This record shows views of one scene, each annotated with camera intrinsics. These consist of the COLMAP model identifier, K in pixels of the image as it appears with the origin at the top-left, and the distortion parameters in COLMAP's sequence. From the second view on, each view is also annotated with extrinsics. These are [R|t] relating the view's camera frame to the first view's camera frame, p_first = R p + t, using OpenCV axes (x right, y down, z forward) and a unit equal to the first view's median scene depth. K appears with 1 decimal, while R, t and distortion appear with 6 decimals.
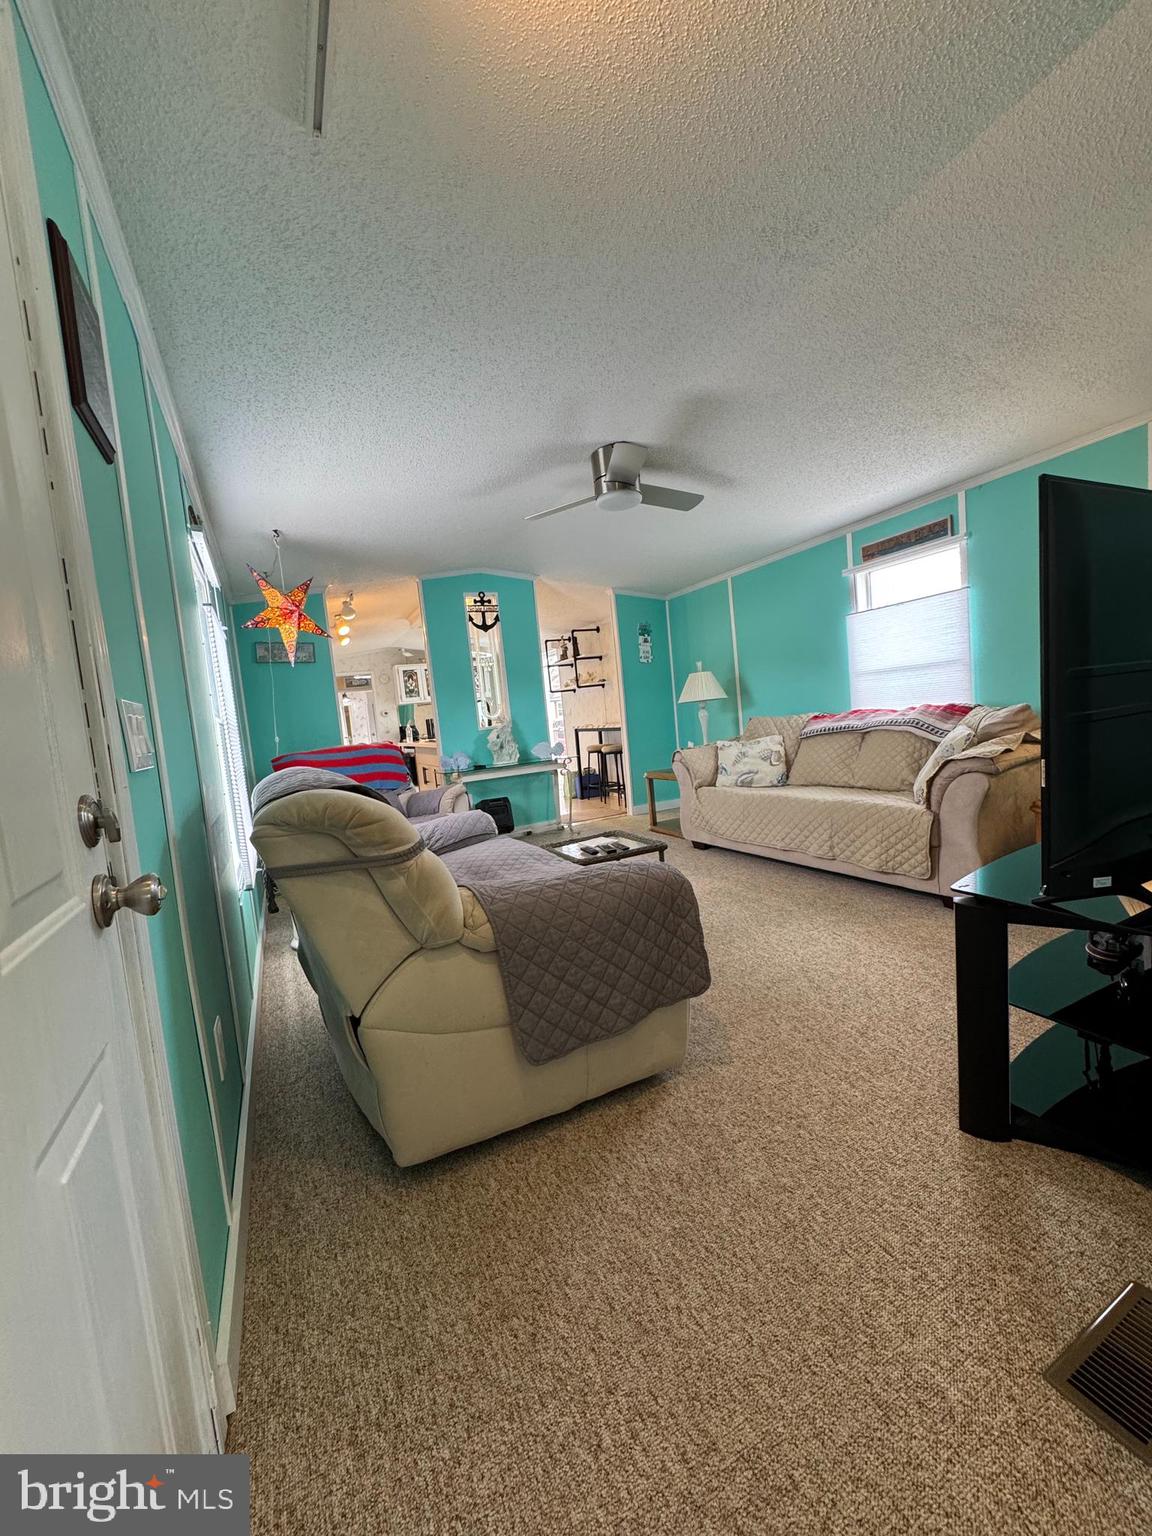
lens RADIAL K [[613.0, 0, 576.0], [0, 613.0, 768.0], [0, 0, 1]] dist [-0.001014, -0.000061]
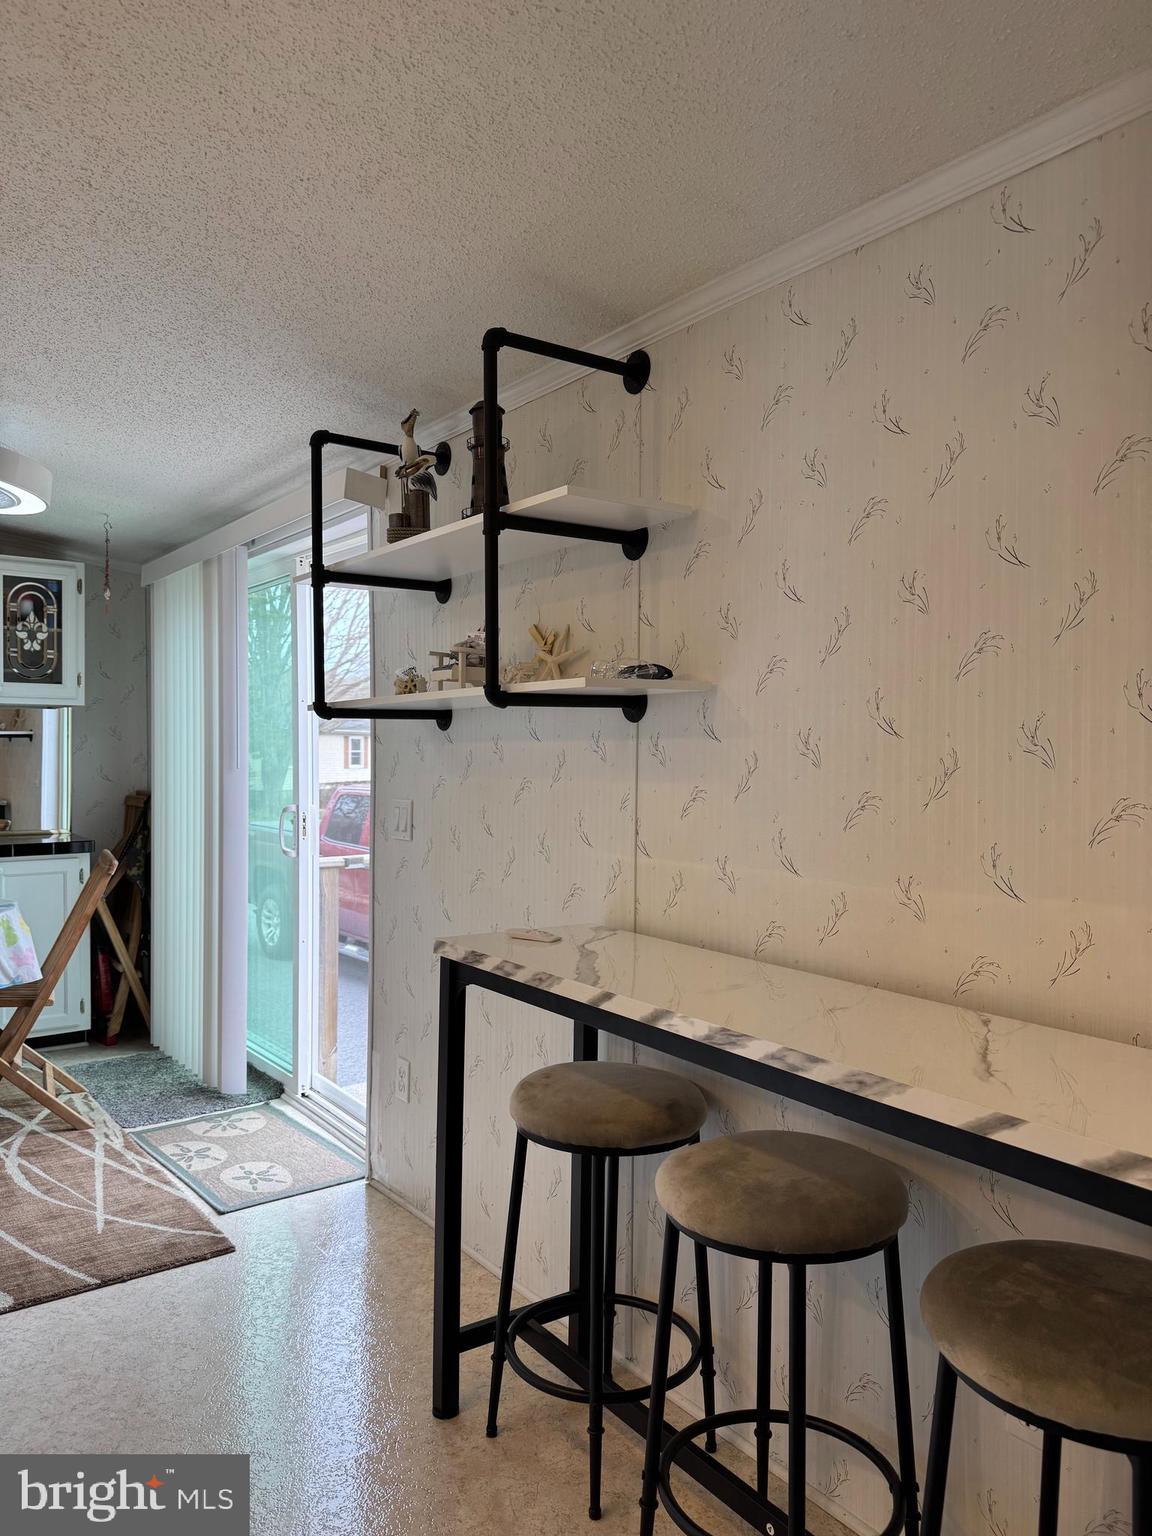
lens RADIAL K [[1109.1, 0, 576.0], [0, 1109.1, 768.0], [0, 0, 1]] dist [0.138520, -0.000020]
pose [[0.979494, 0.096388, 0.176919, -0.029744], [-0.080990, 0.992432, -0.092298, -0.109687], [-0.184477, 0.076076, 0.979888, 0.878005]]
